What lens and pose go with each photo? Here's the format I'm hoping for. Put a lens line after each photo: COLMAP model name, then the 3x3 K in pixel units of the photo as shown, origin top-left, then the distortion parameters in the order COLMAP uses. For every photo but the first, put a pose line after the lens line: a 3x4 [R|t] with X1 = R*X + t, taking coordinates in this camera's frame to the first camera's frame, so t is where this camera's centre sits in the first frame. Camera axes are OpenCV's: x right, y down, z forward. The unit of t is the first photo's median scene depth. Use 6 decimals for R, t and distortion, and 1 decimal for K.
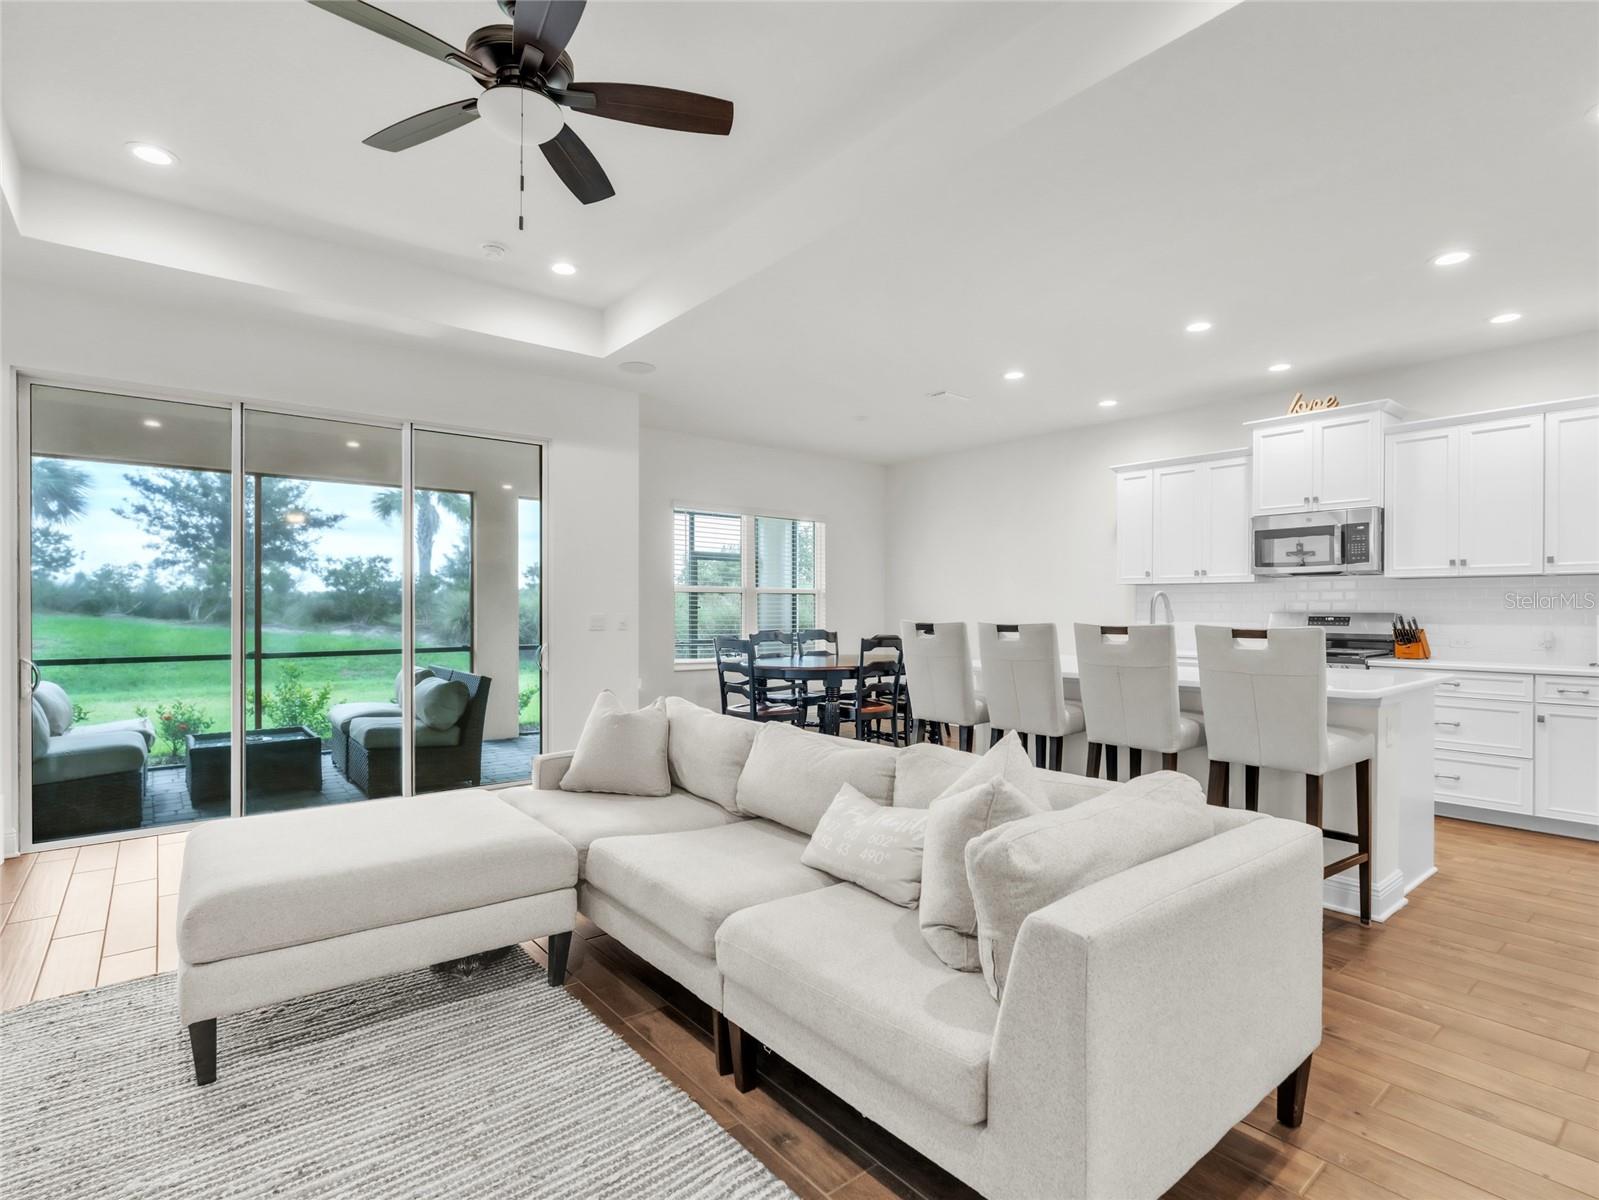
lens RADIAL K [[797.3, 0, 799.5], [0, 797.3, 600.1], [0, 0, 1]] dist [-0.007296, 0.001426]
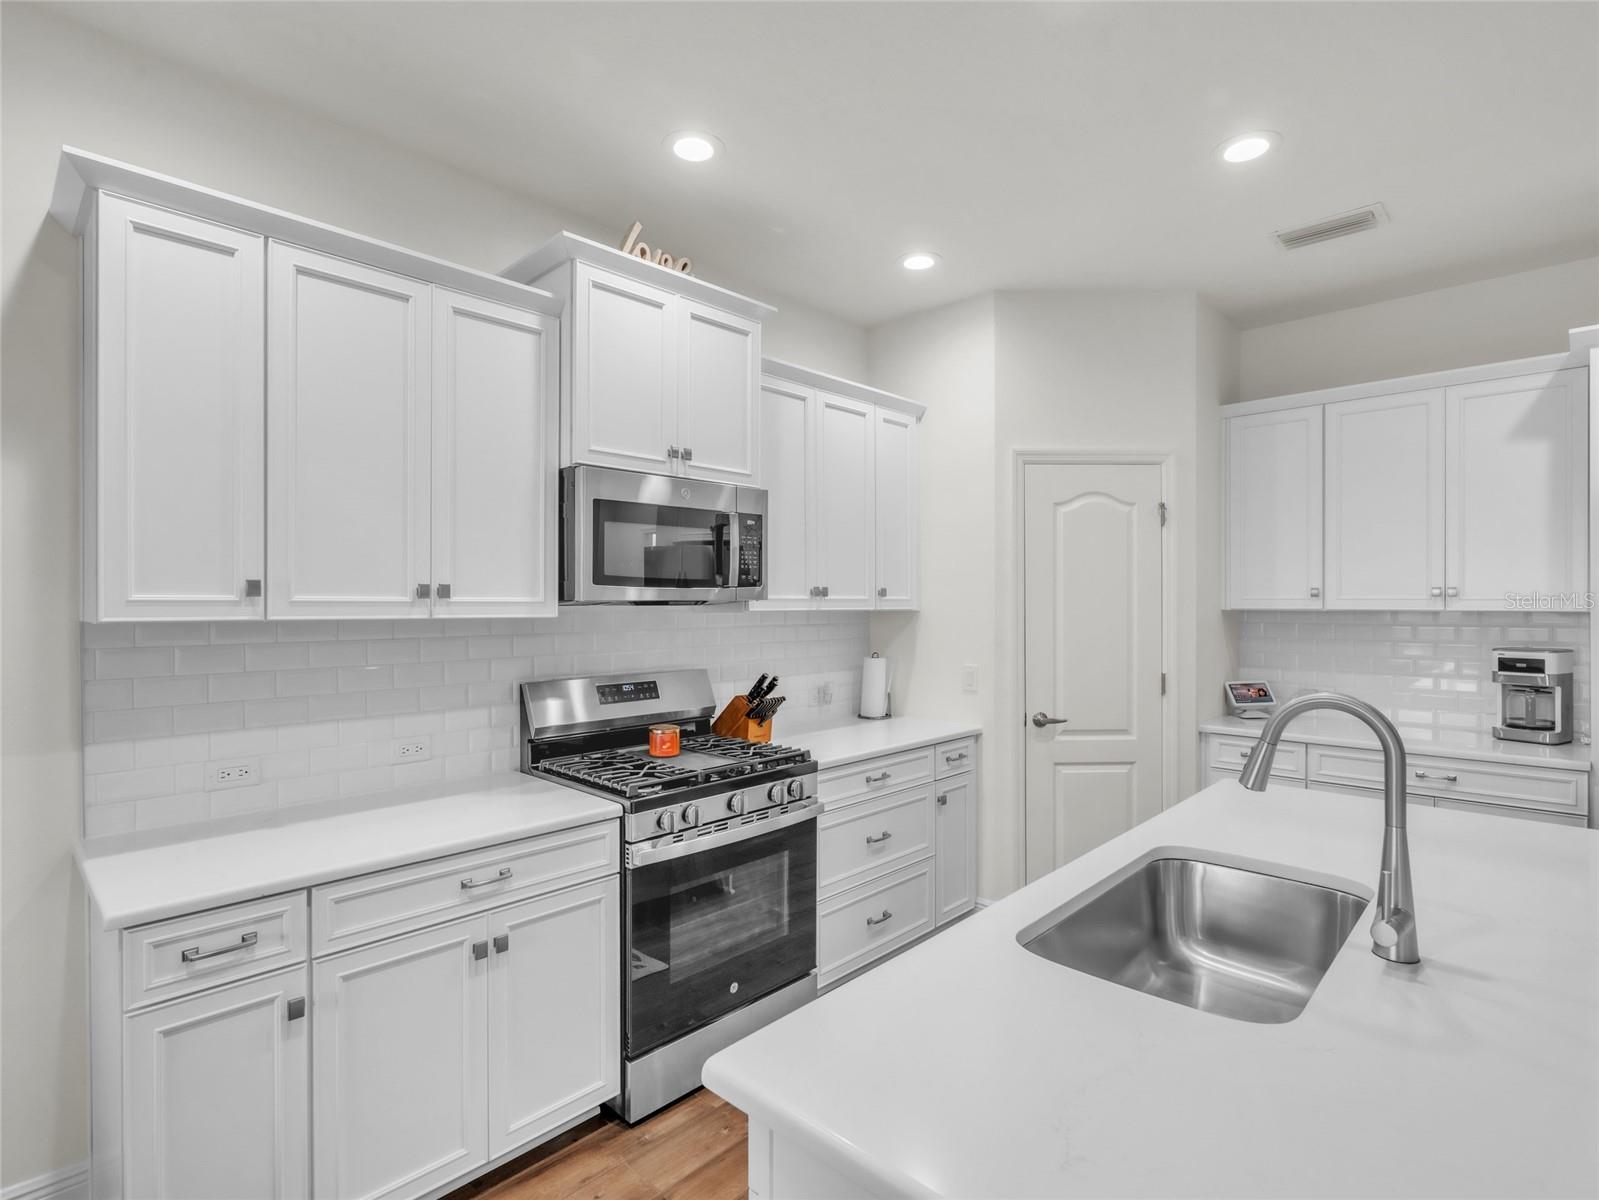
lens RADIAL K [[797.3, 0, 807.4], [0, 797.3, 604.1], [0, 0, 1]] dist [-0.007296, 0.001426]
pose [[-0.123630, 0.005371, 0.992314, 0.146242], [0.001385, 0.999985, -0.005240, -0.029927], [-0.992327, 0.000726, -0.123635, 0.993968]]
